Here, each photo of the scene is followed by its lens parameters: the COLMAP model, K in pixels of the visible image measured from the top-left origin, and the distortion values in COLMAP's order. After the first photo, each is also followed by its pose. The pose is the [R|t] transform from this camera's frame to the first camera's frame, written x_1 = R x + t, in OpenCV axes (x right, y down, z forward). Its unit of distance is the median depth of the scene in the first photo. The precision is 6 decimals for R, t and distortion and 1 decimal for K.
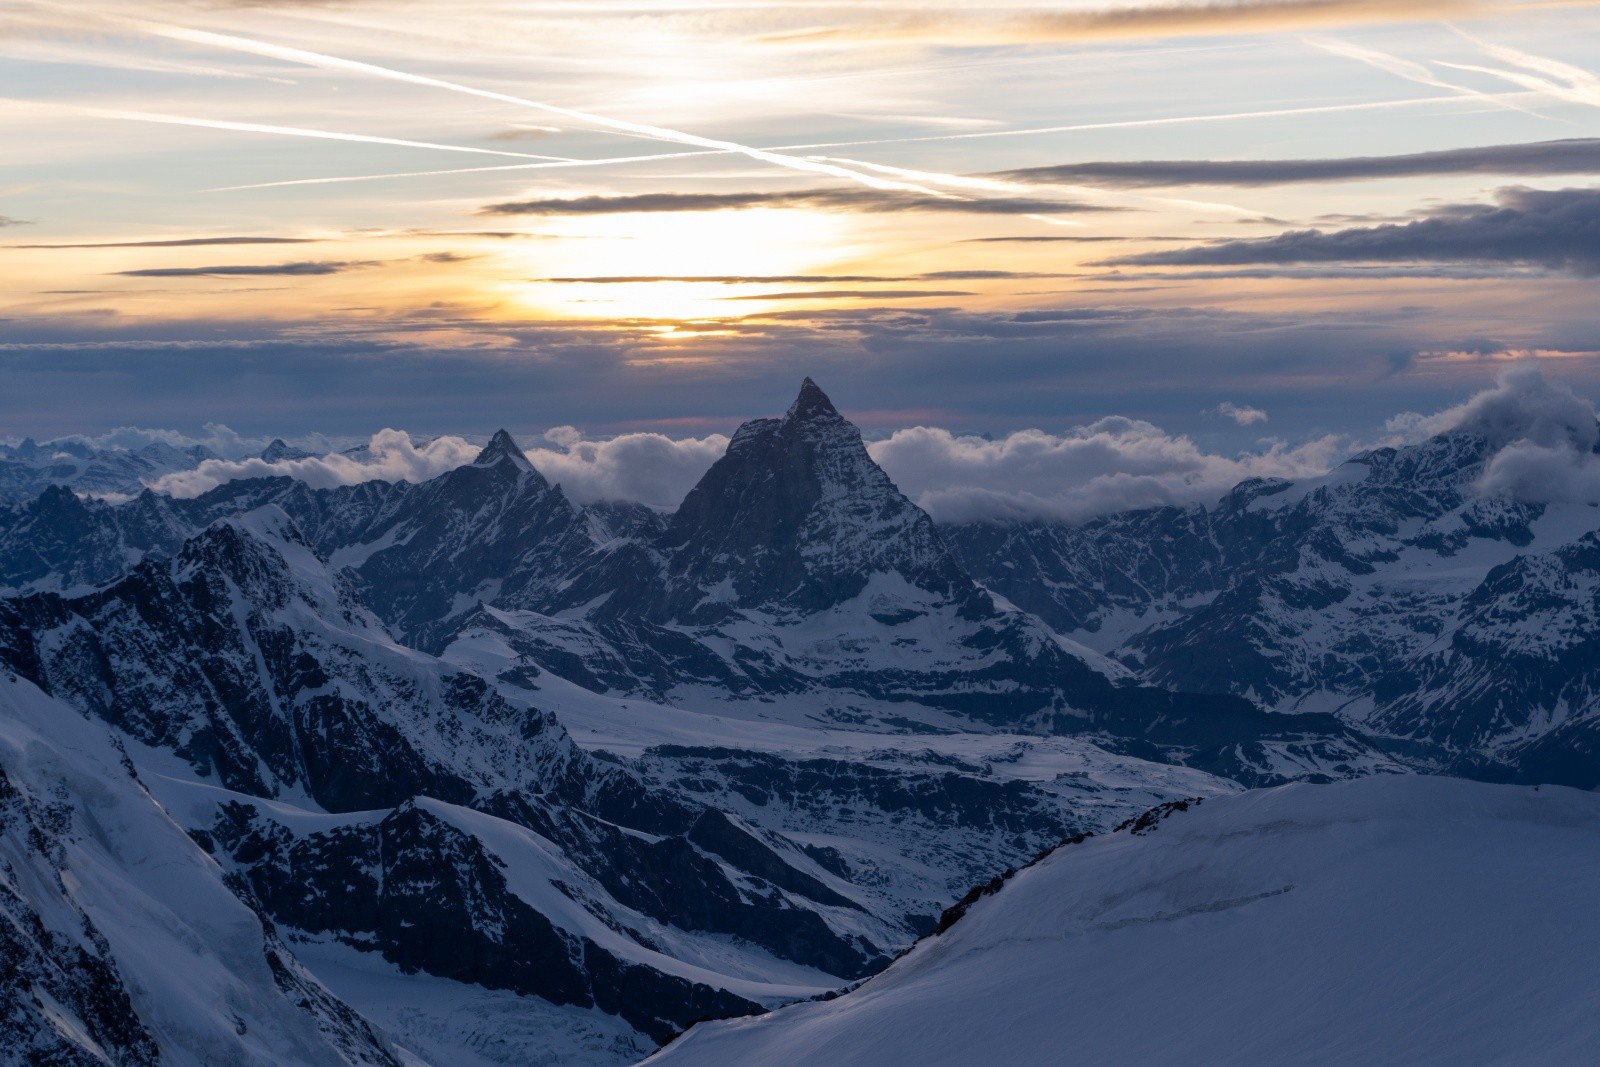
lens RADIAL K [[3238.4, 0, 799.3], [0, 3238.4, 533.3], [0, 0, 1]] dist [0.009071, 0.000000]
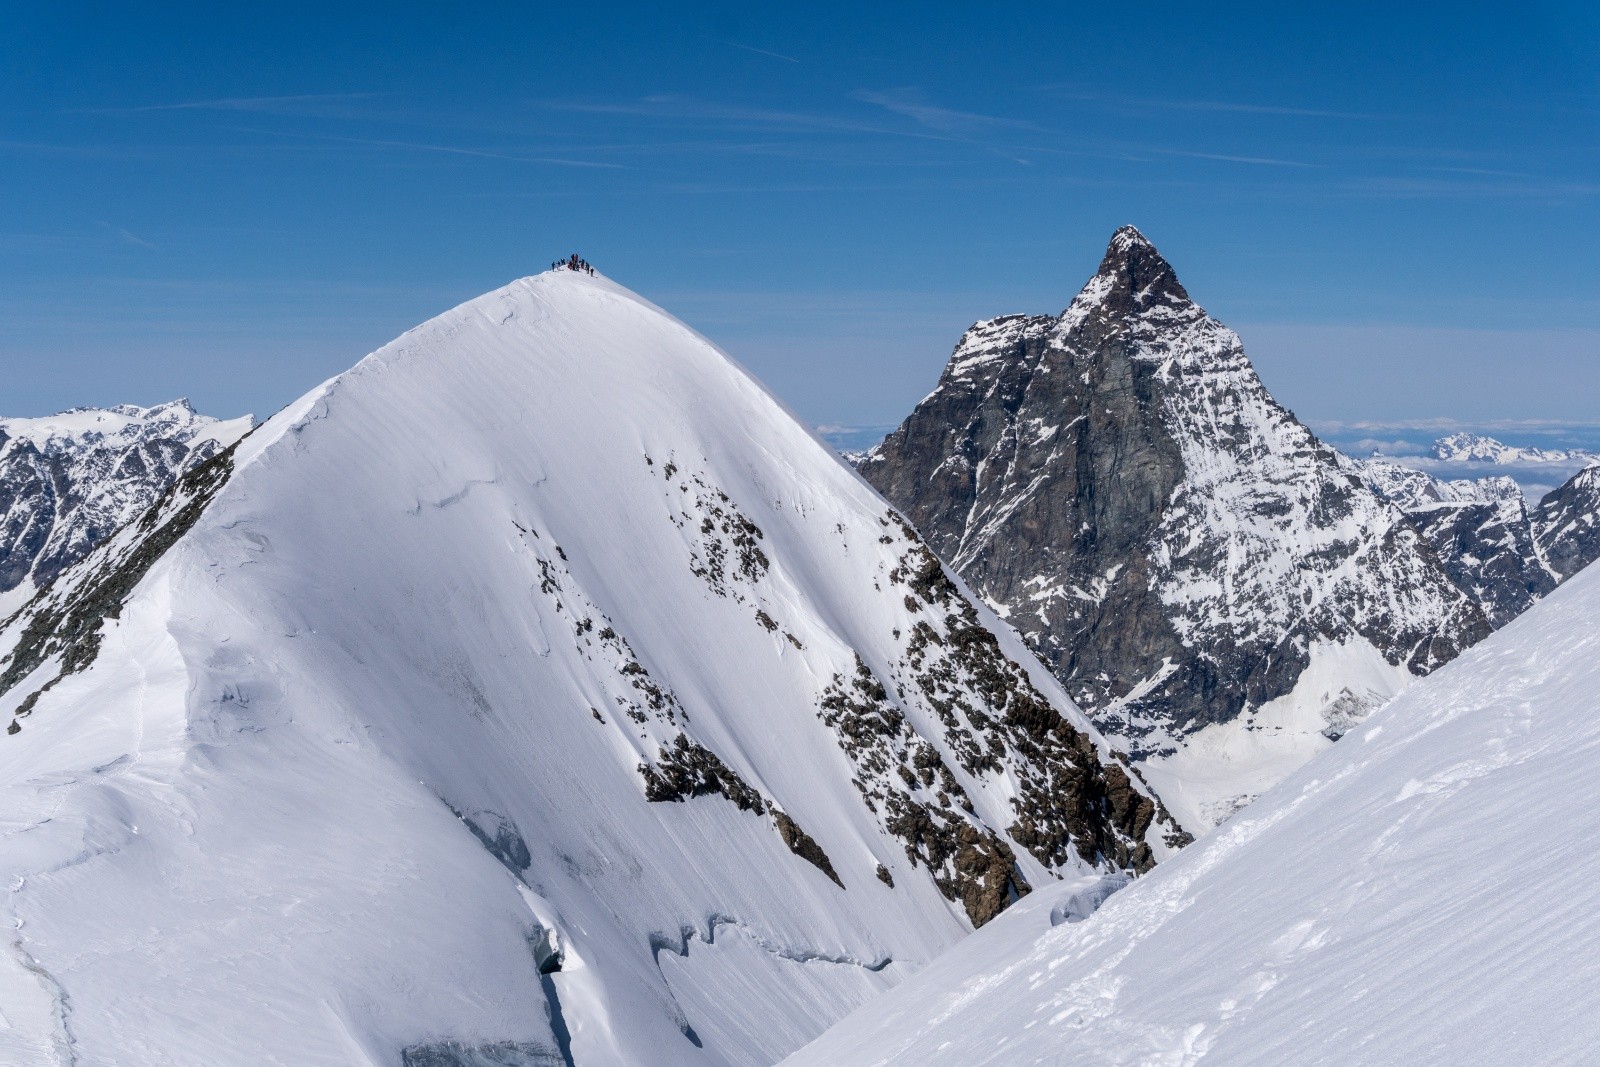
lens RADIAL K [[3238.4, 0, 801.1], [0, 3238.4, 534.1], [0, 0, 1]] dist [0.009071, 0.000000]
pose [[0.994942, 0.013420, 0.099549, -0.094987], [-0.013531, 0.999908, 0.000443, -0.002341], [-0.099534, -0.001788, 0.995033, 0.540467]]
